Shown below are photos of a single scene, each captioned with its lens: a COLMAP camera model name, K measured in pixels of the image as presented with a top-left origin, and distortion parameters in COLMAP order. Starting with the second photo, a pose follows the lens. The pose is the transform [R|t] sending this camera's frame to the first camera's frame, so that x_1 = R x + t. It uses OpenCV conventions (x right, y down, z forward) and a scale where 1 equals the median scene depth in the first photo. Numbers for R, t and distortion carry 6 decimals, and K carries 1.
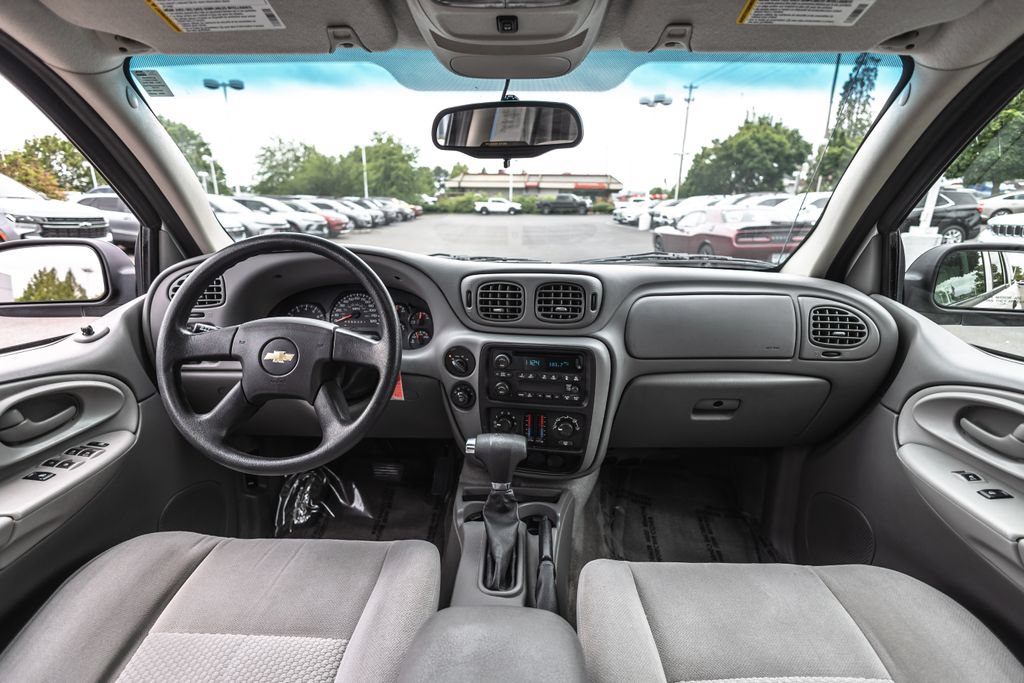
lens RADIAL K [[474.3, 0, 512.1], [0, 474.3, 340.9], [0, 0, 1]] dist [0.016218, -0.006683]
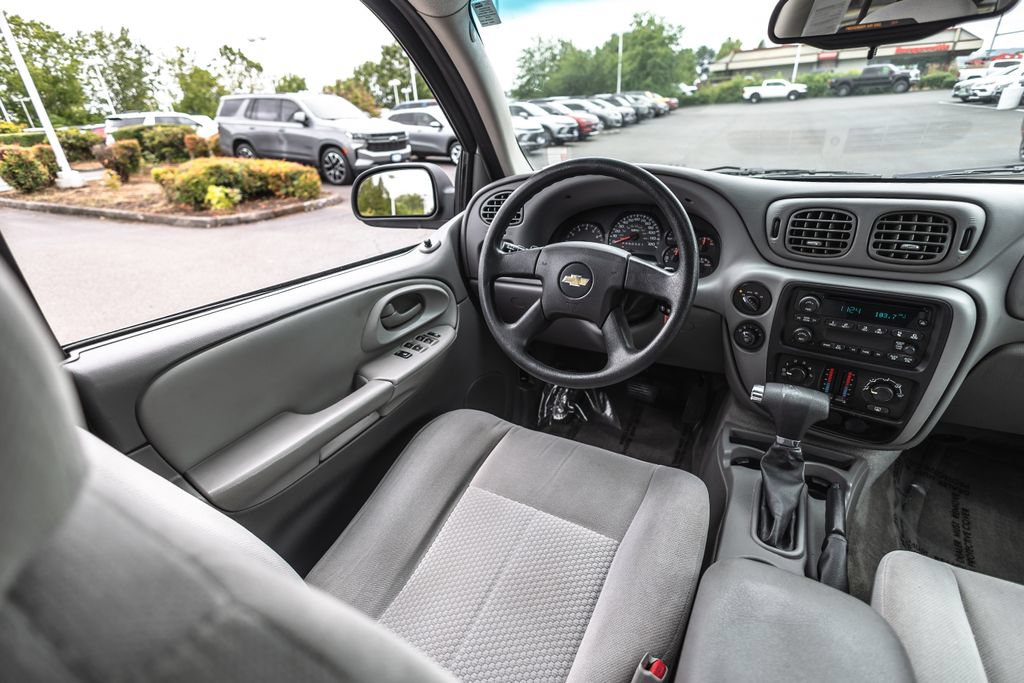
lens RADIAL K [[474.3, 0, 512.1], [0, 474.3, 340.9], [0, 0, 1]] dist [0.016218, -0.006683]
pose [[0.884736, 0.146041, -0.442621, -0.068139], [-0.059414, 0.977234, 0.203675, -0.023712], [0.462290, -0.153901, 0.873271, -0.010765]]
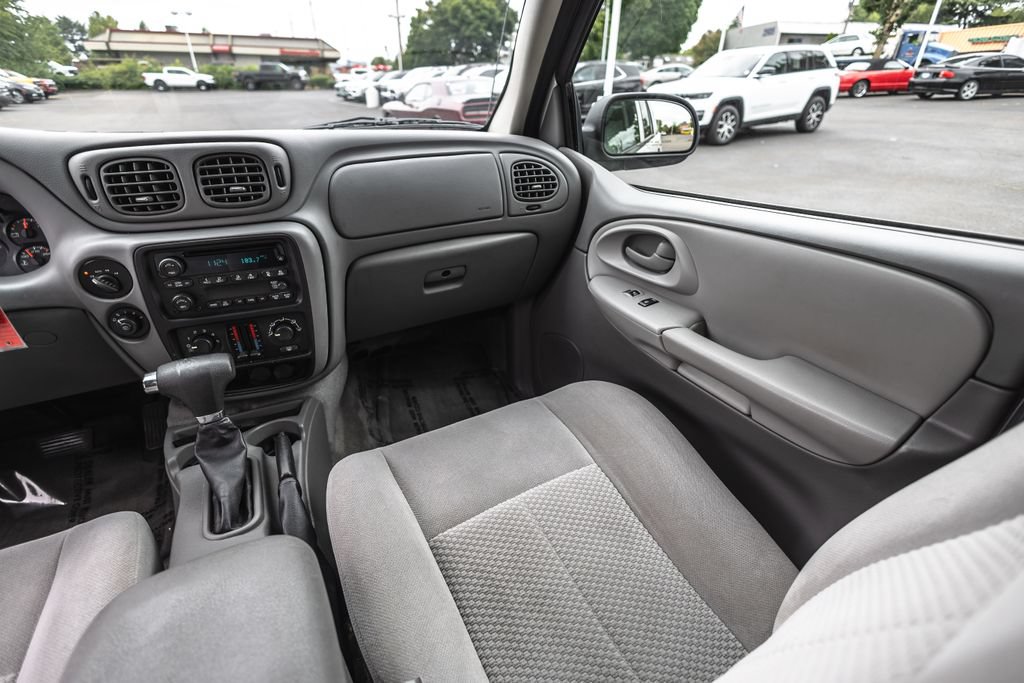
lens RADIAL K [[473.7, 0, 509.7], [0, 473.7, 340.9], [0, 0, 1]] dist [0.022267, -0.009247]
pose [[0.871034, -0.240235, 0.428471, 0.062719], [0.138722, 0.957048, 0.254589, 0.023253], [-0.471228, -0.162317, 0.866947, 0.034588]]
